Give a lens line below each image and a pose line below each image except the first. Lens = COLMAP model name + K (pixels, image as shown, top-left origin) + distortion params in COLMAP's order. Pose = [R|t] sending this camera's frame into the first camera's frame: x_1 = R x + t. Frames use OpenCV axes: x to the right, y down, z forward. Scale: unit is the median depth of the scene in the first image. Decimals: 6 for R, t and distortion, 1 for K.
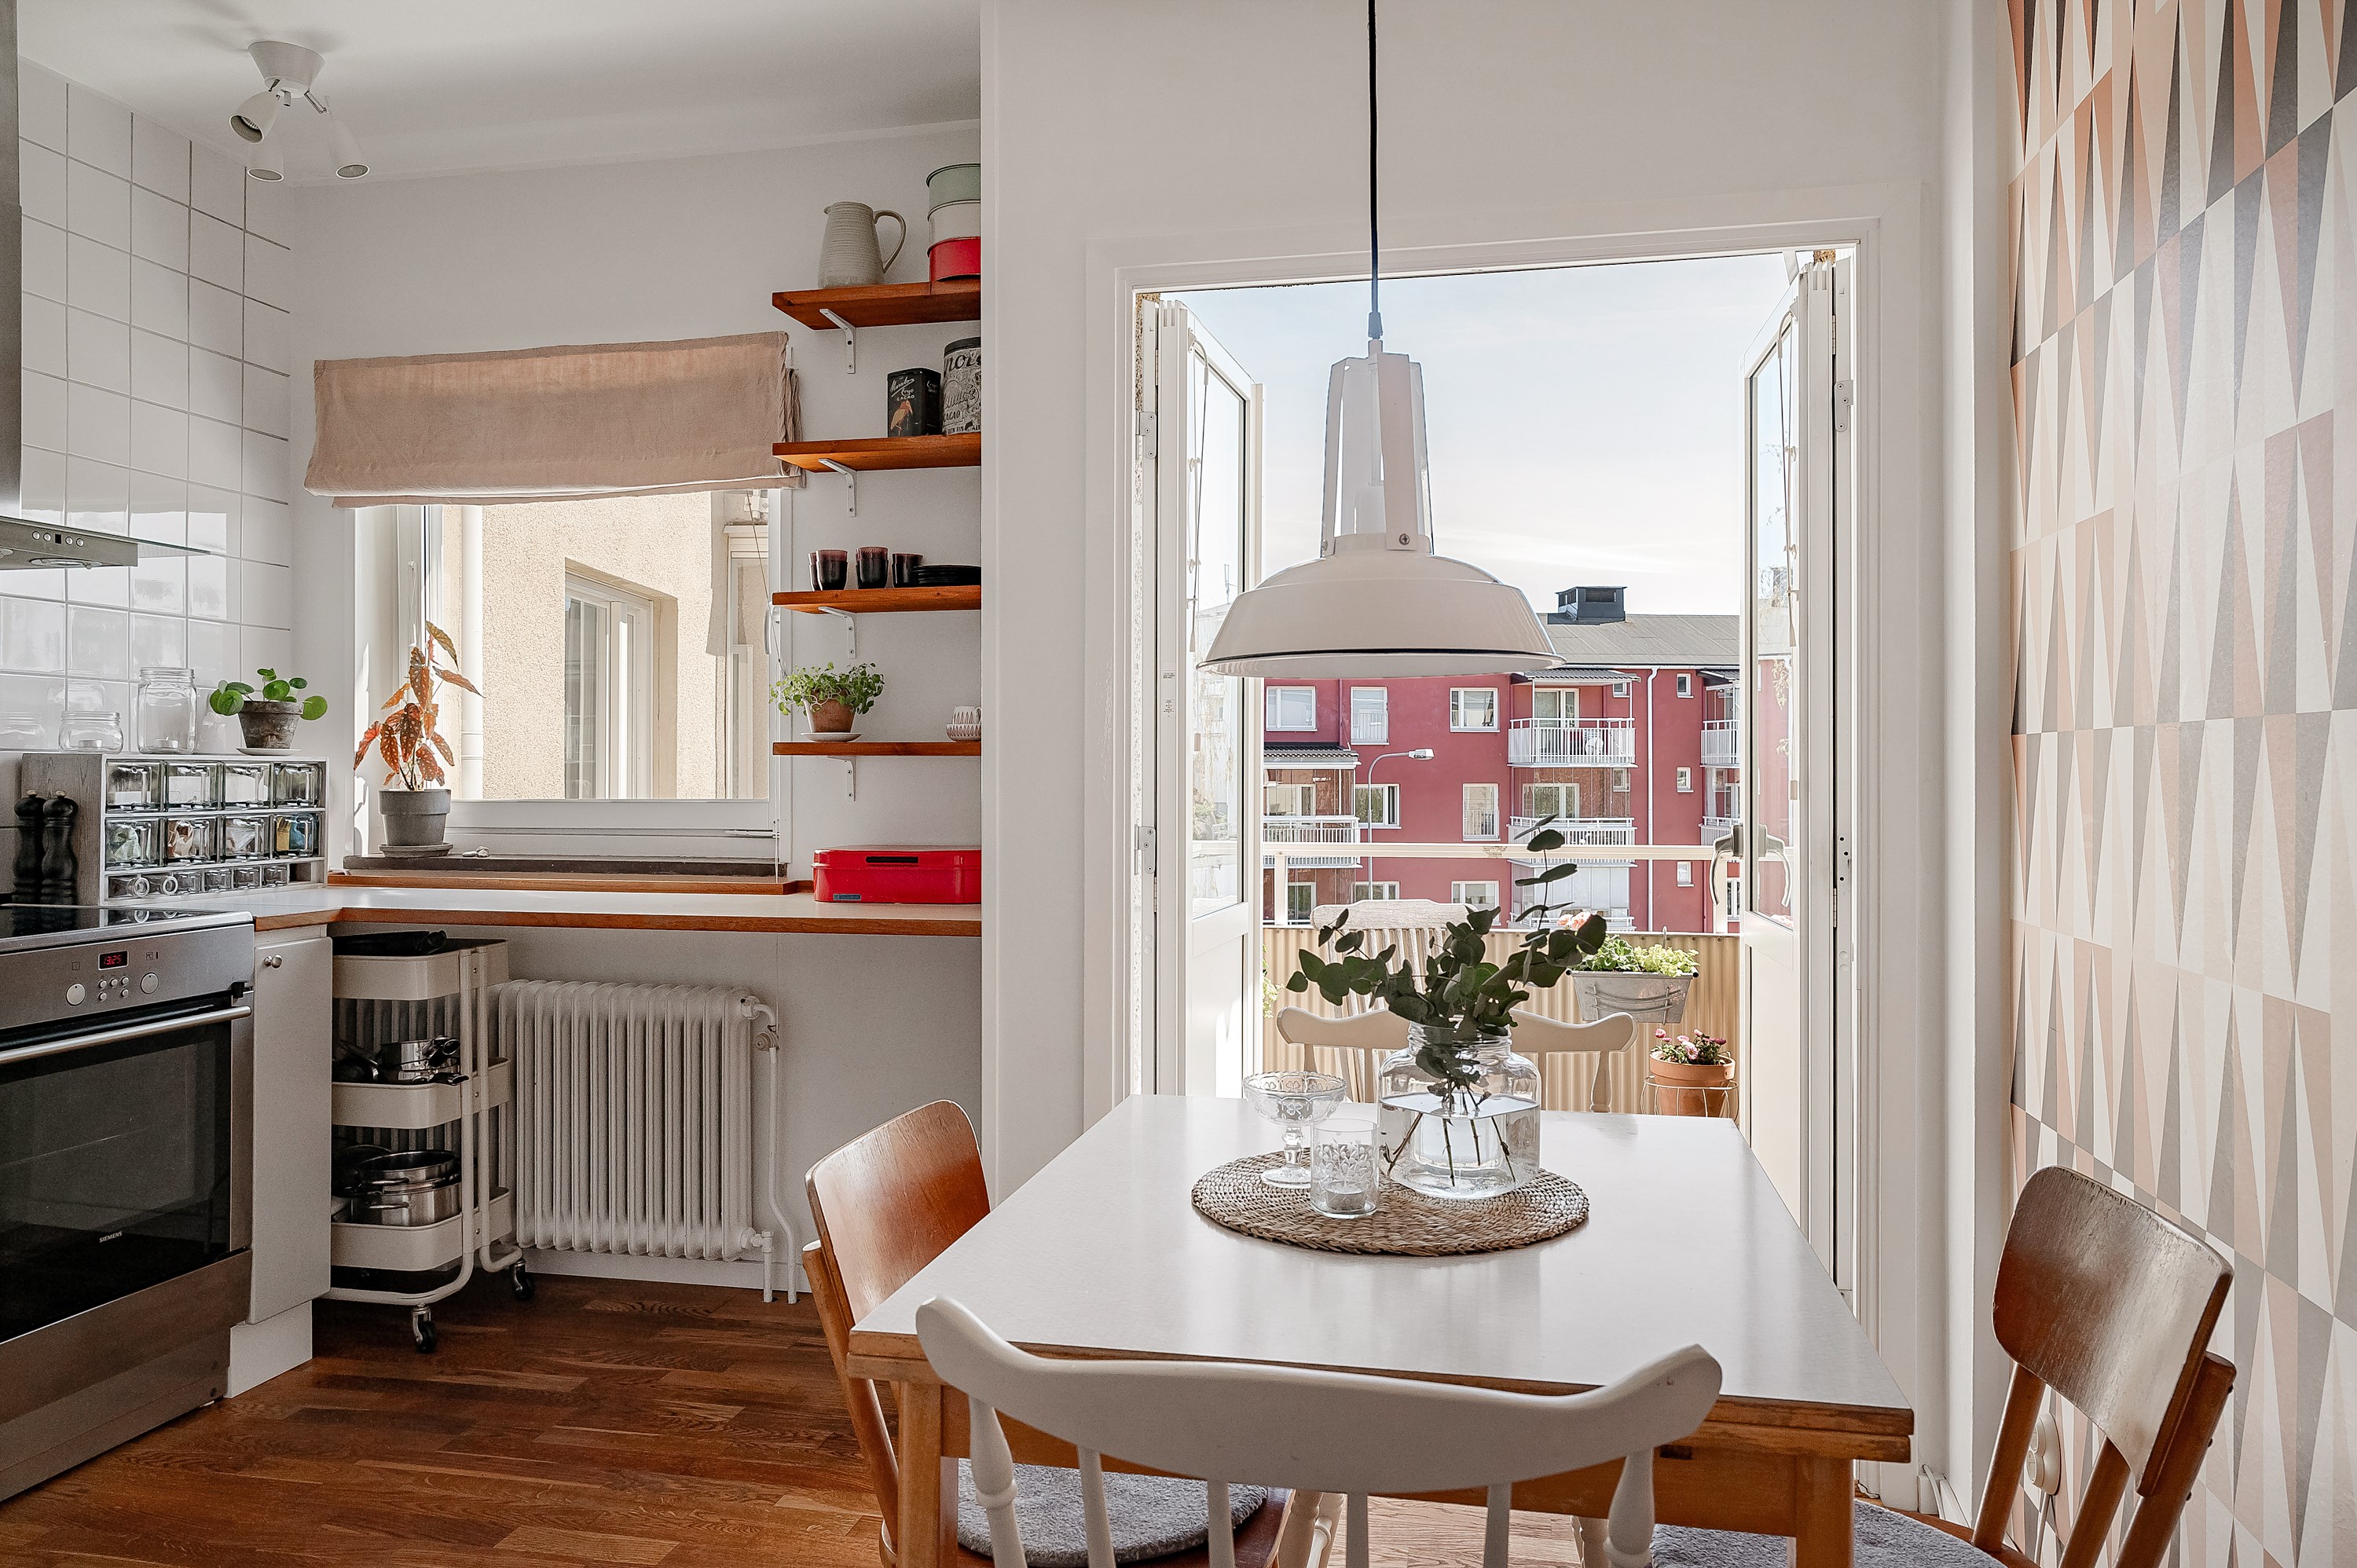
lens RADIAL K [[1643.0, 0, 1178.5], [0, 1643.0, 784.0], [0, 0, 1]] dist [-0.007887, 0.000628]
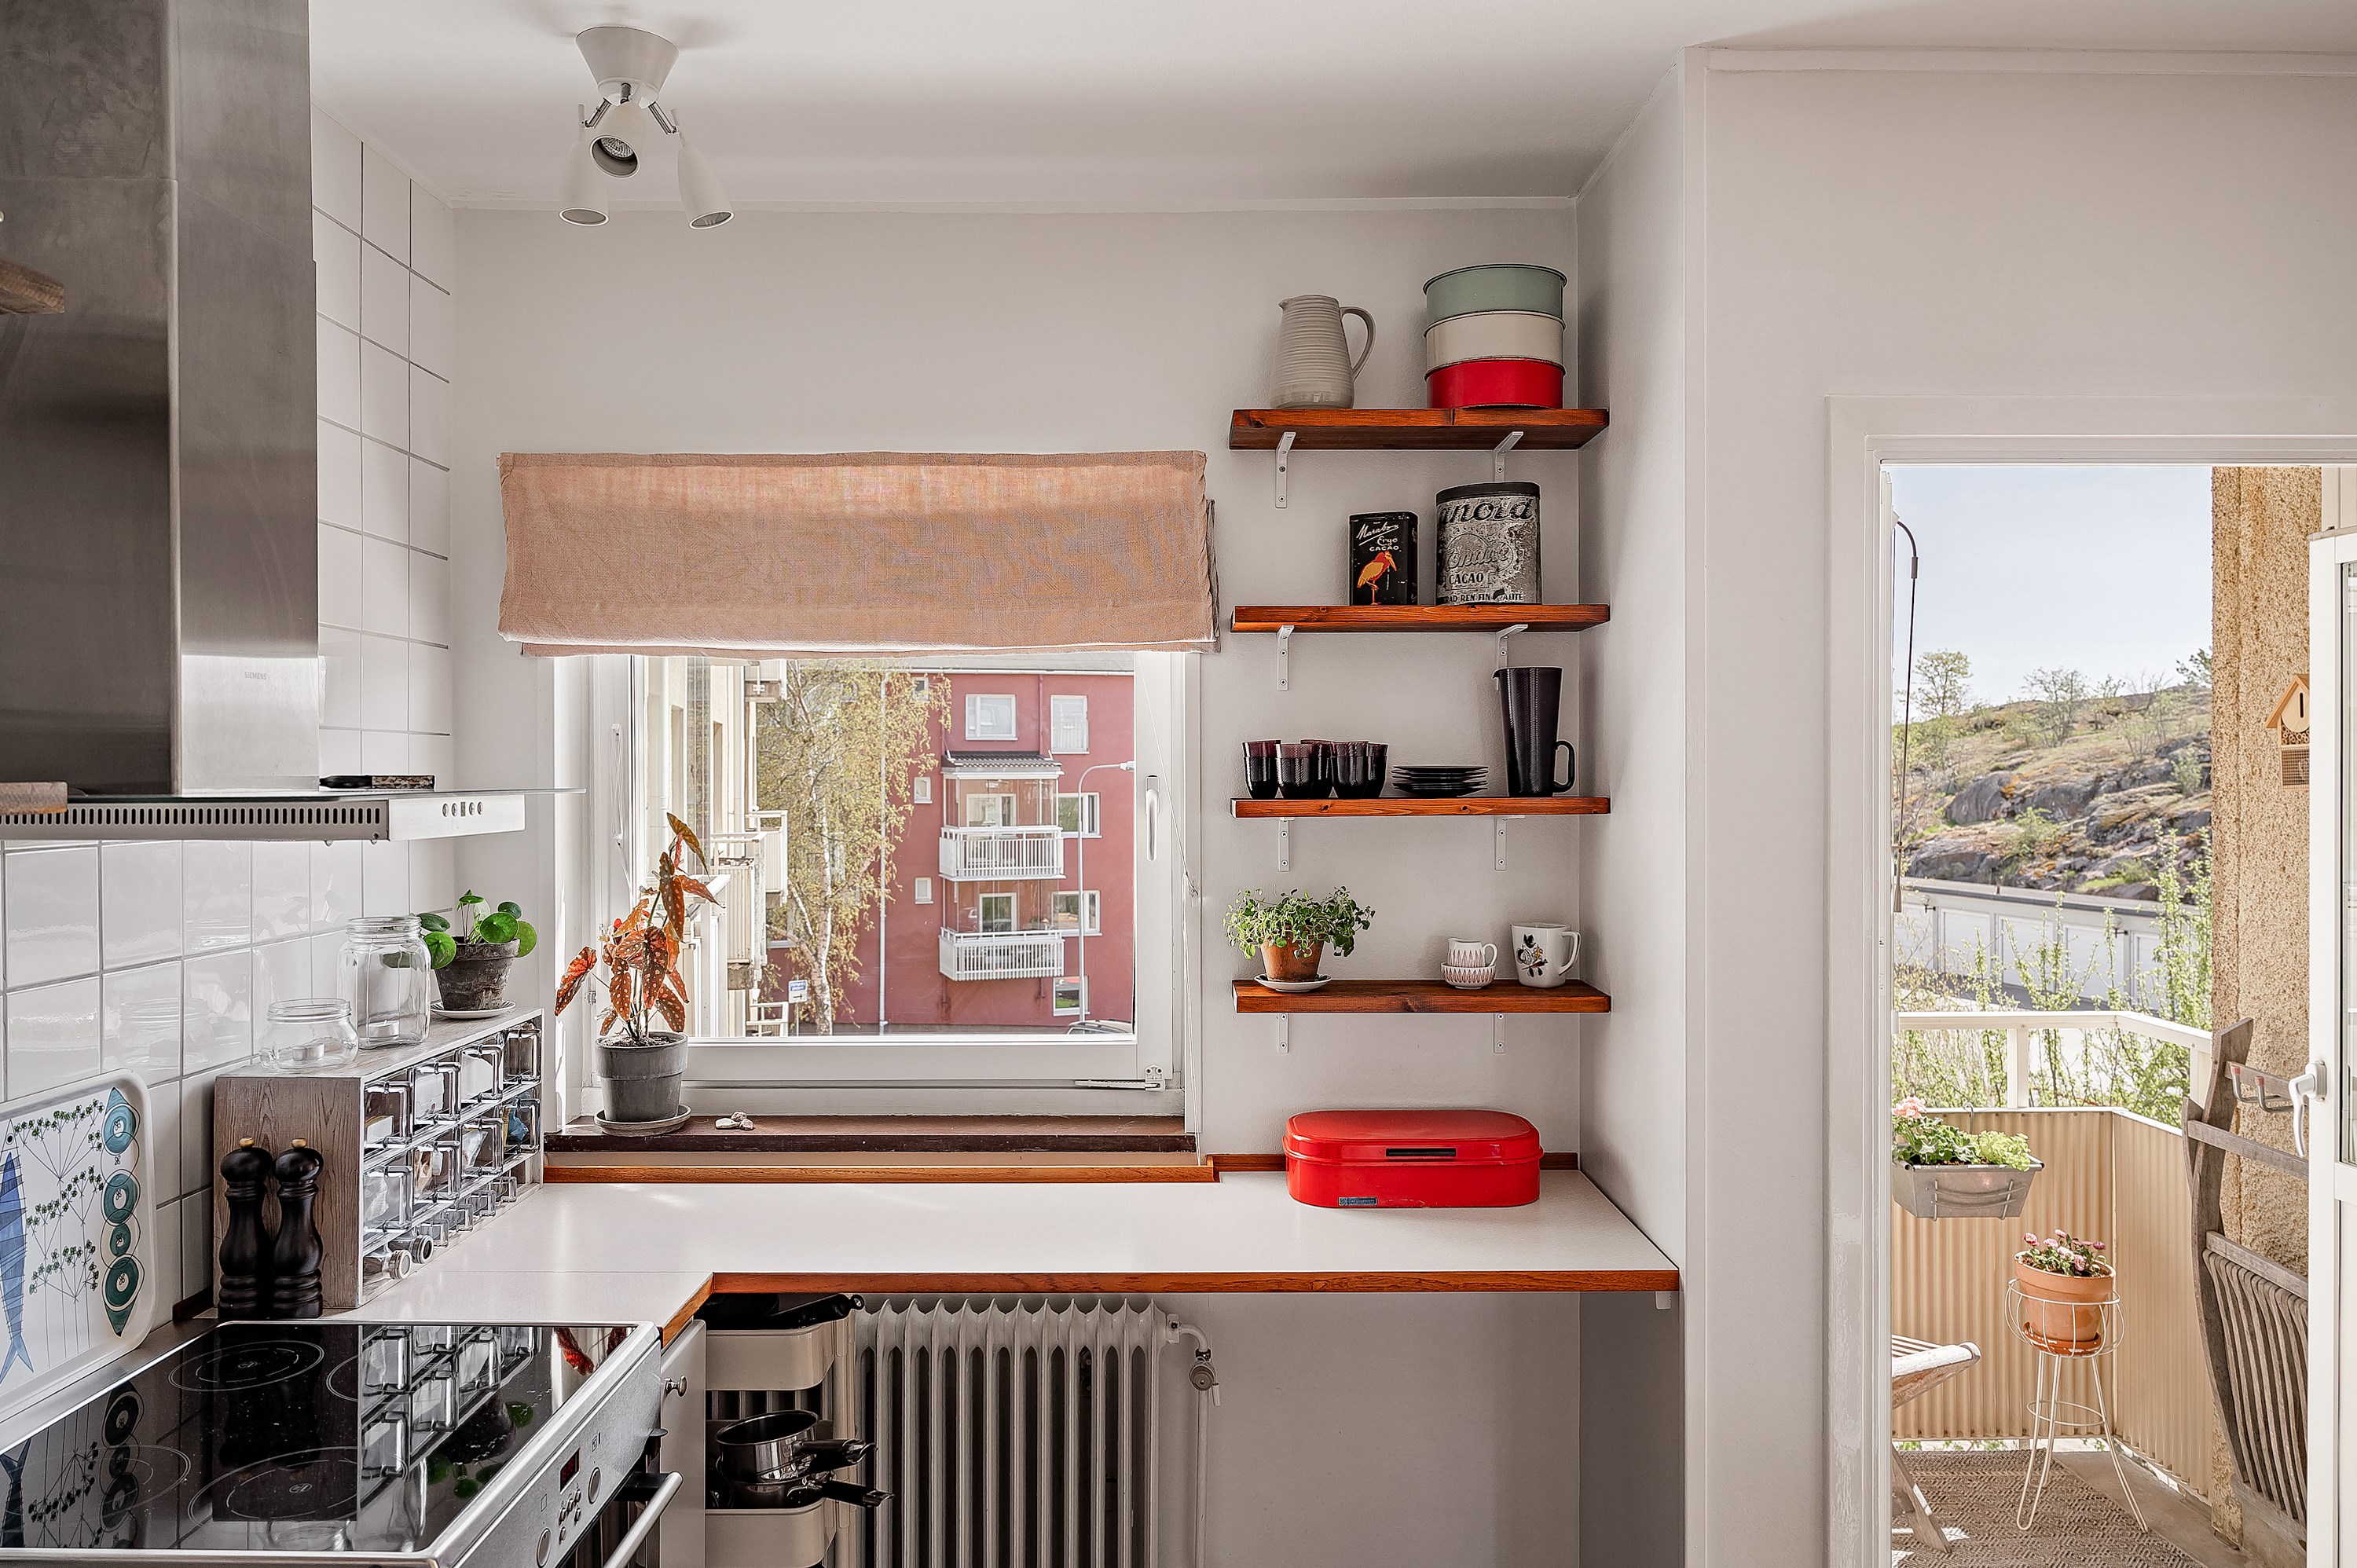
lens RADIAL K [[1643.0, 0, 1178.5], [0, 1643.0, 784.0], [0, 0, 1]] dist [-0.007887, 0.000628]
pose [[0.976671, -0.004551, 0.214694, -0.391519], [0.003731, 0.999984, 0.004225, -0.114613], [-0.214710, -0.003326, 0.976672, 0.230033]]
